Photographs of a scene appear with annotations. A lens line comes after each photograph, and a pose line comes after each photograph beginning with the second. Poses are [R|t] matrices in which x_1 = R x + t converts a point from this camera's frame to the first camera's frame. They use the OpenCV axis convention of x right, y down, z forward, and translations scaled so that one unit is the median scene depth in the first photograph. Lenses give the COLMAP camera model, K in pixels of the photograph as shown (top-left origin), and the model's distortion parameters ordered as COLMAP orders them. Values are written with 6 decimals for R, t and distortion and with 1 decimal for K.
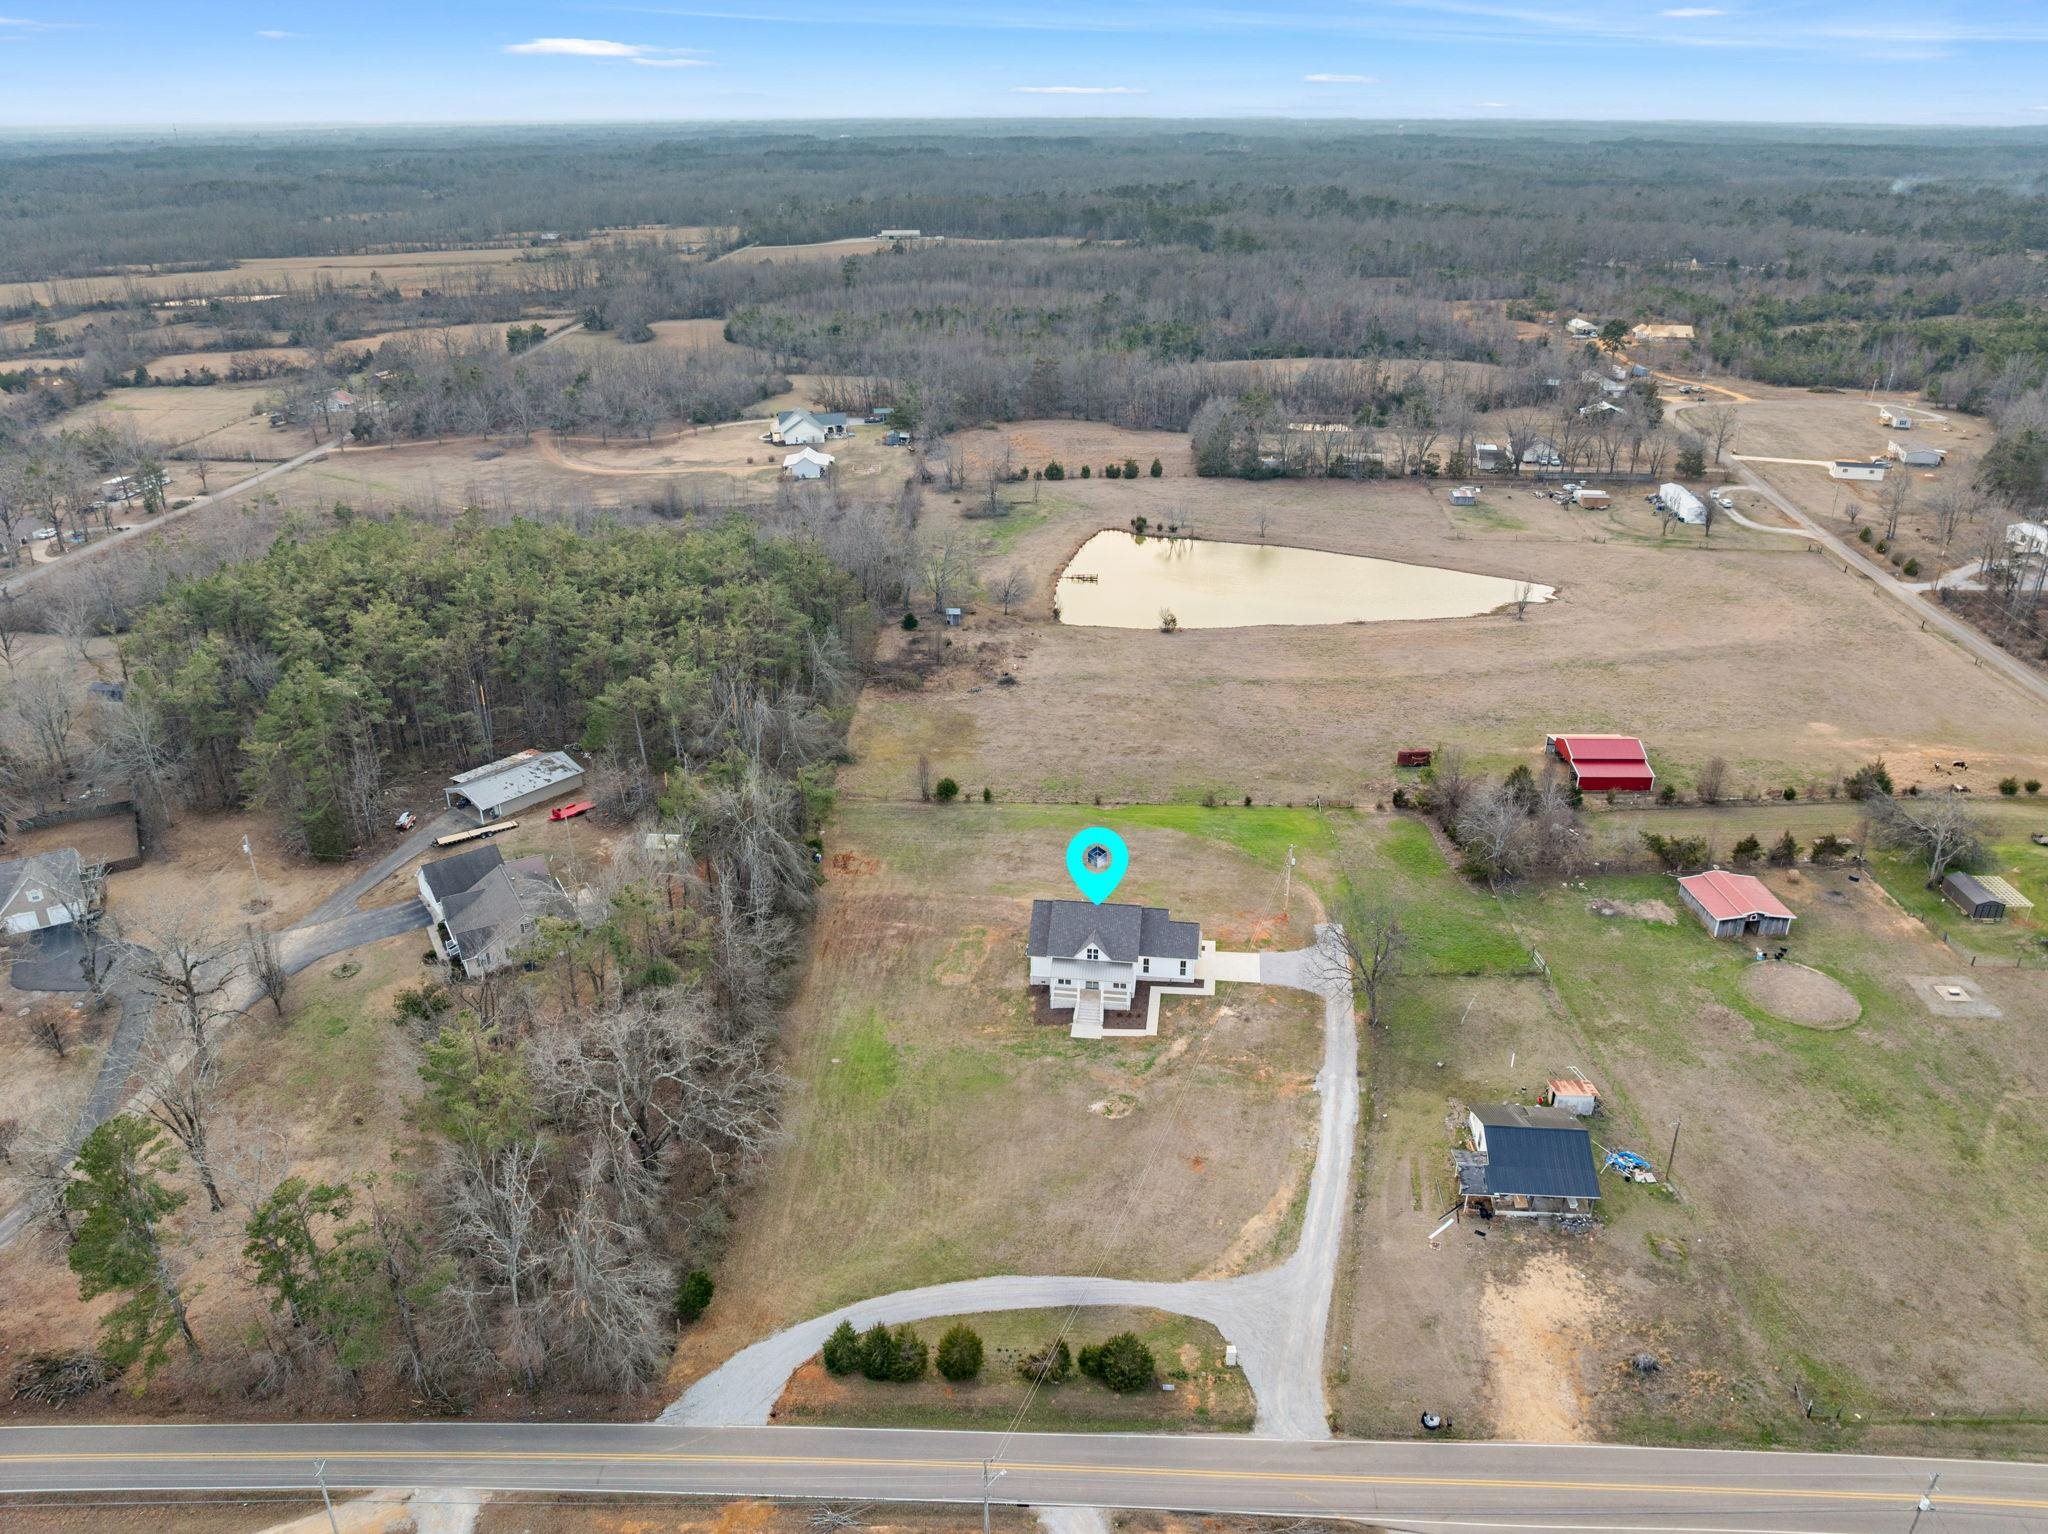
lens RADIAL K [[1444.6, 0, 1031.0], [0, 1444.6, 764.8], [0, 0, 1]] dist [-0.025542, -0.025085]
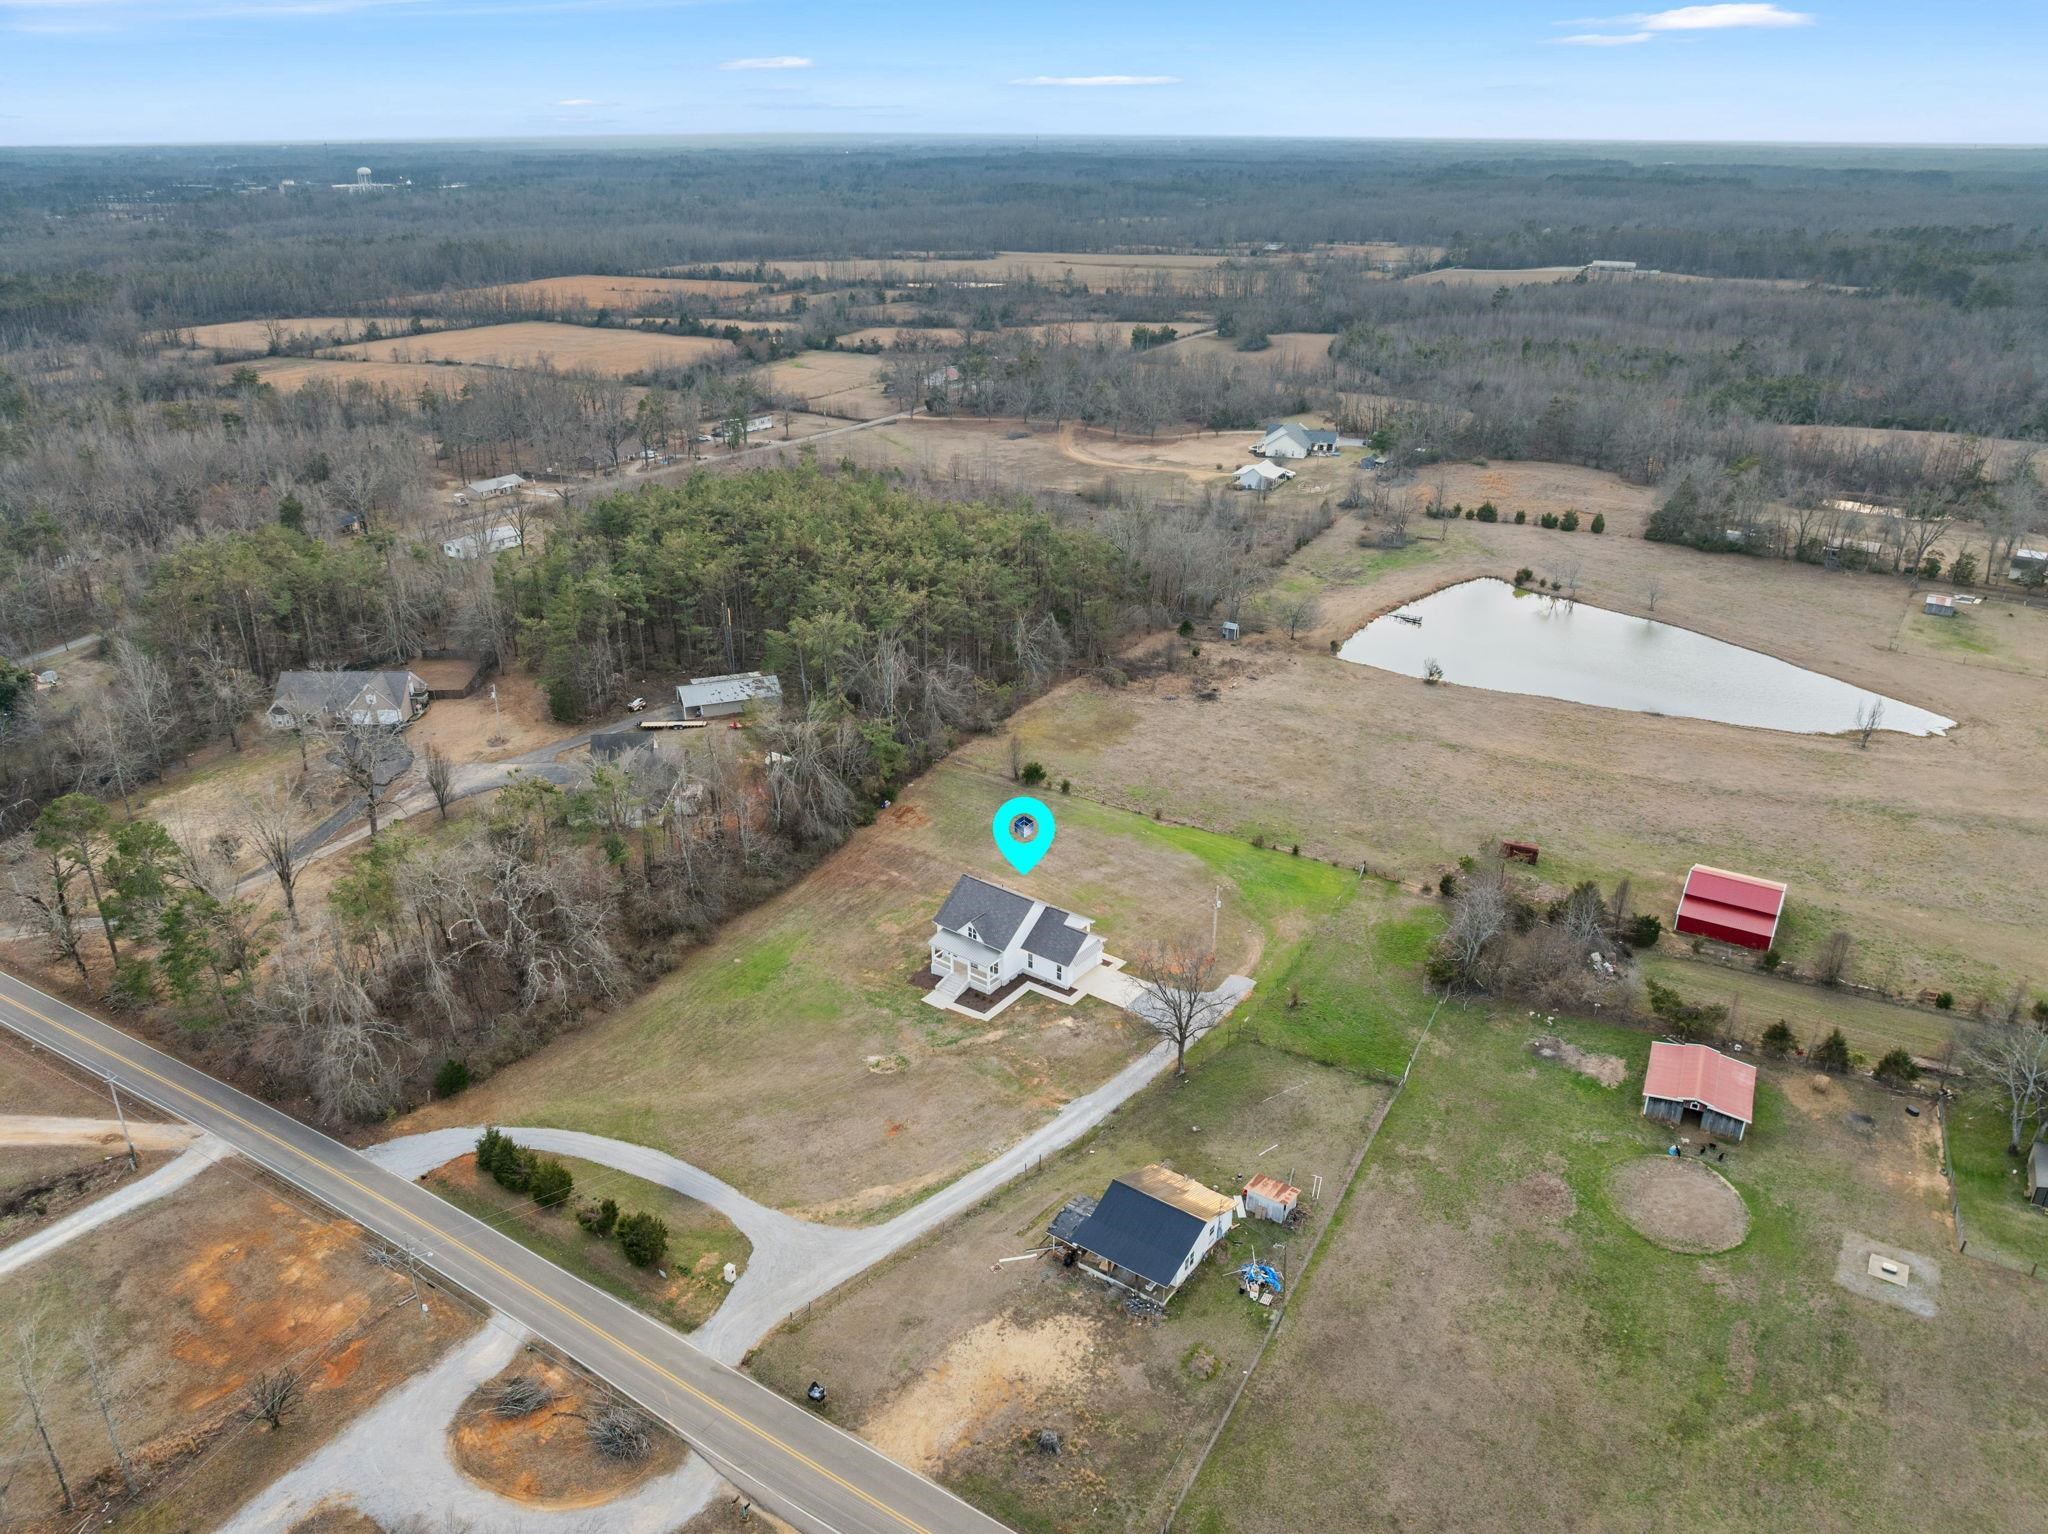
lens RADIAL K [[1444.6, 0, 1031.0], [0, 1444.6, 764.8], [0, 0, 1]] dist [-0.025542, -0.025085]
pose [[0.863734, 0.206669, -0.459620, 0.411515], [-0.211898, 0.976438, 0.040850, -0.030664], [0.457233, 0.062109, 0.887175, 0.063483]]
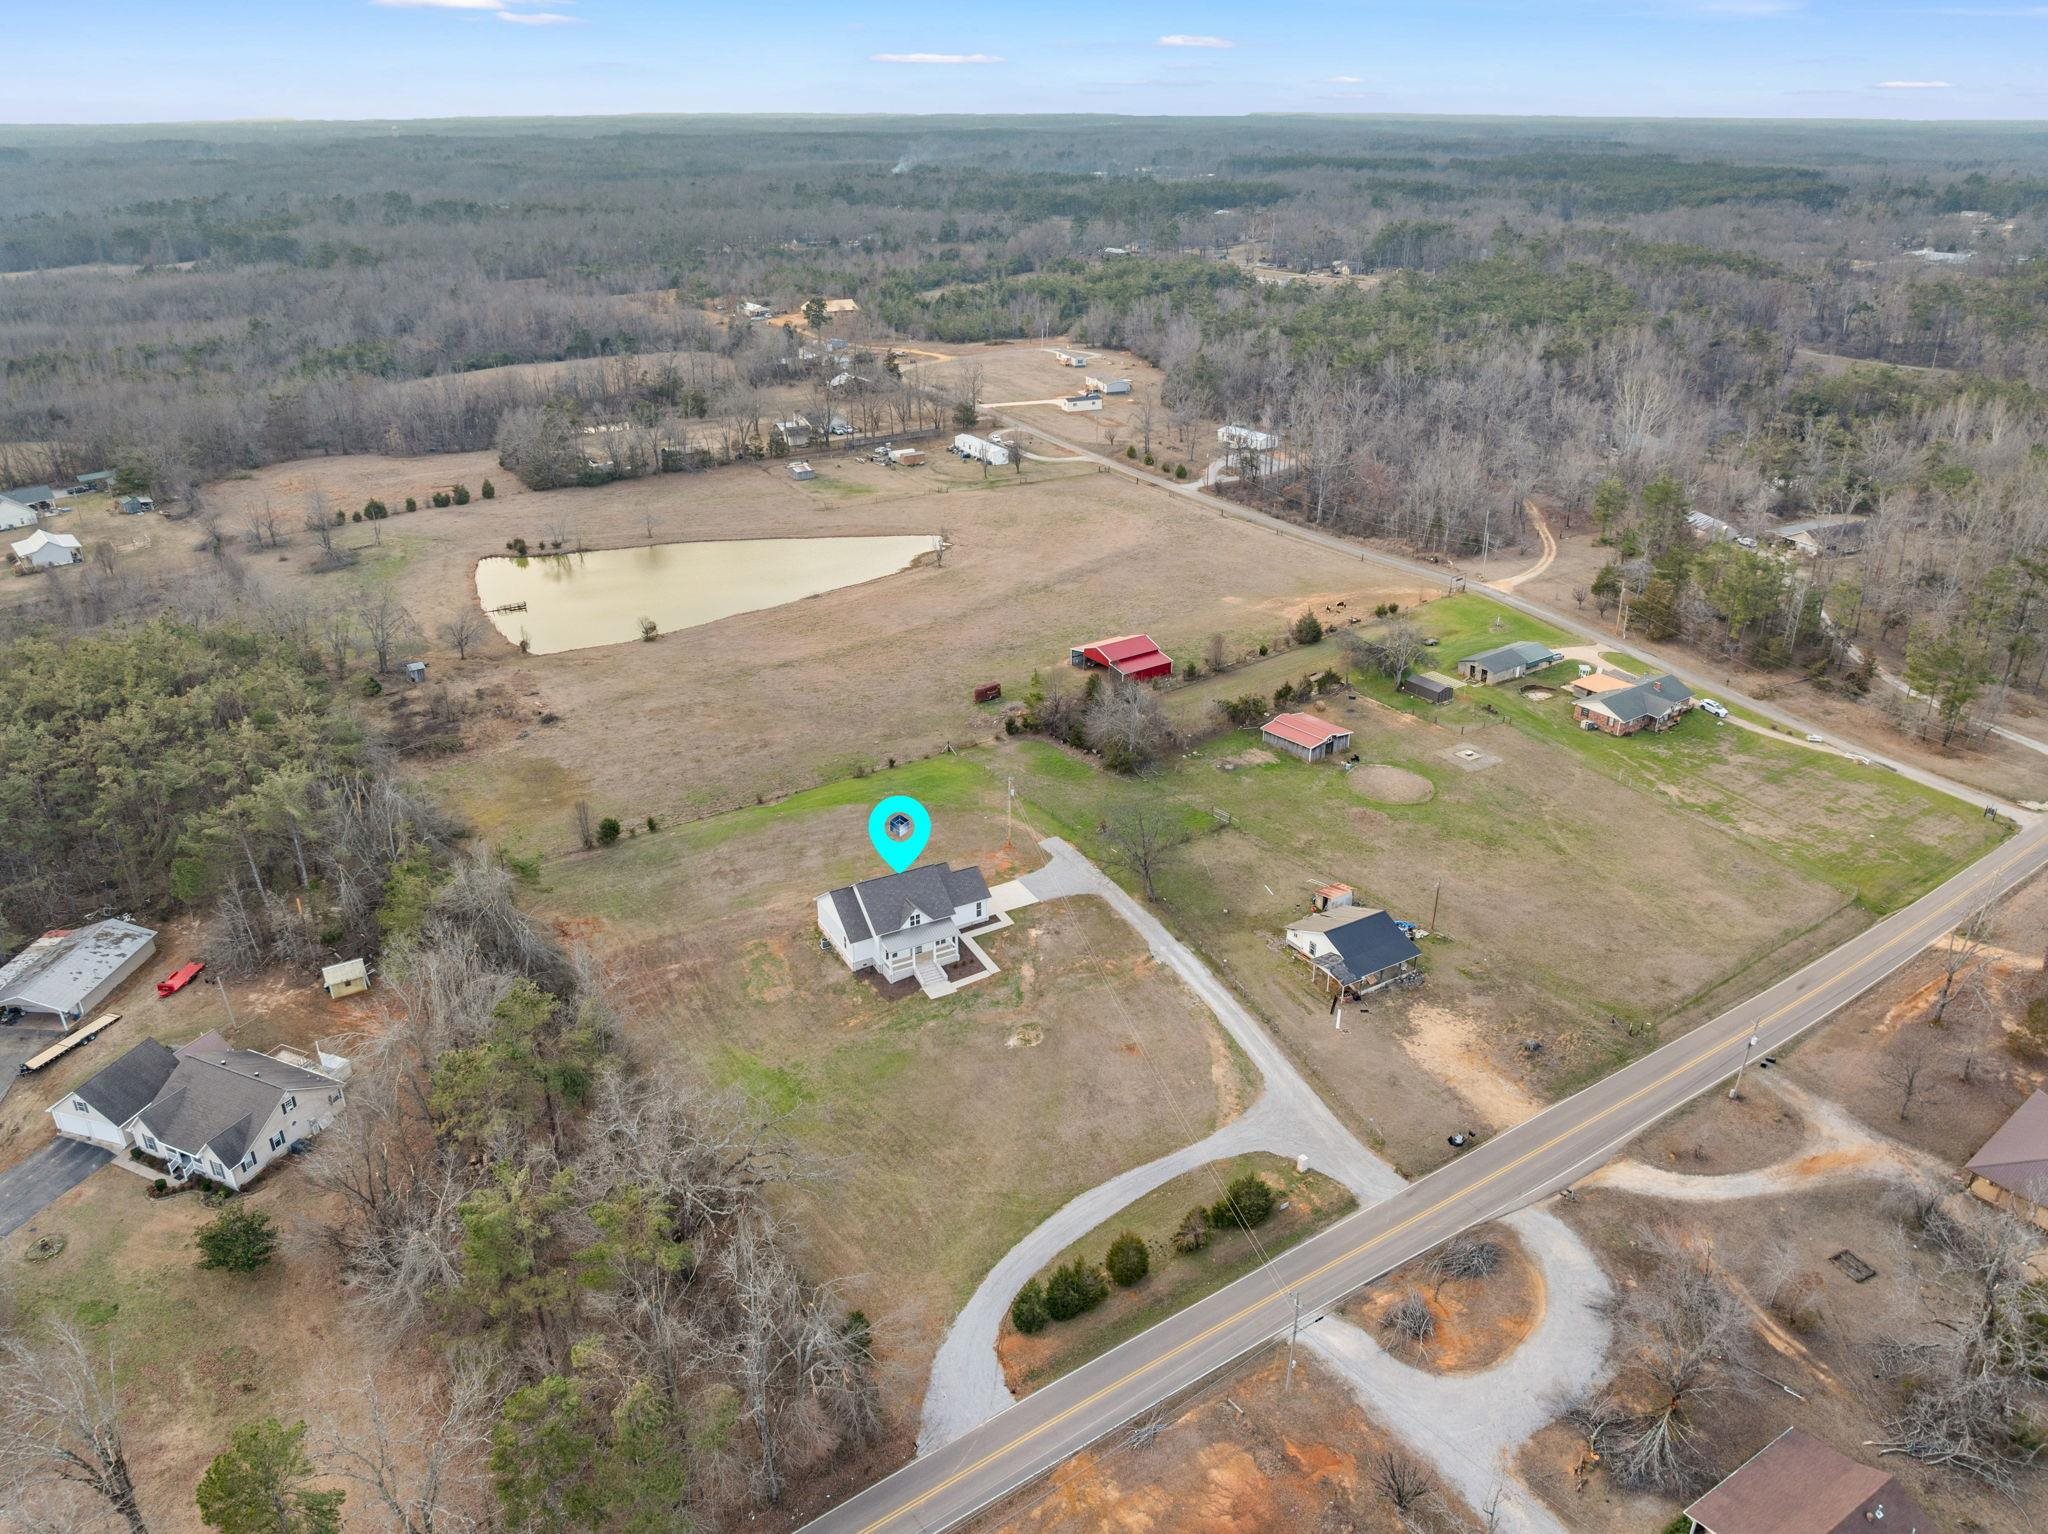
lens RADIAL K [[1444.6, 0, 1031.0], [0, 1444.6, 764.8], [0, 0, 1]] dist [-0.025542, -0.025085]
pose [[0.804561, -0.245656, 0.540680, -0.326318], [0.244880, 0.966663, 0.074806, -0.026283], [-0.541032, 0.072216, 0.837896, 0.057901]]
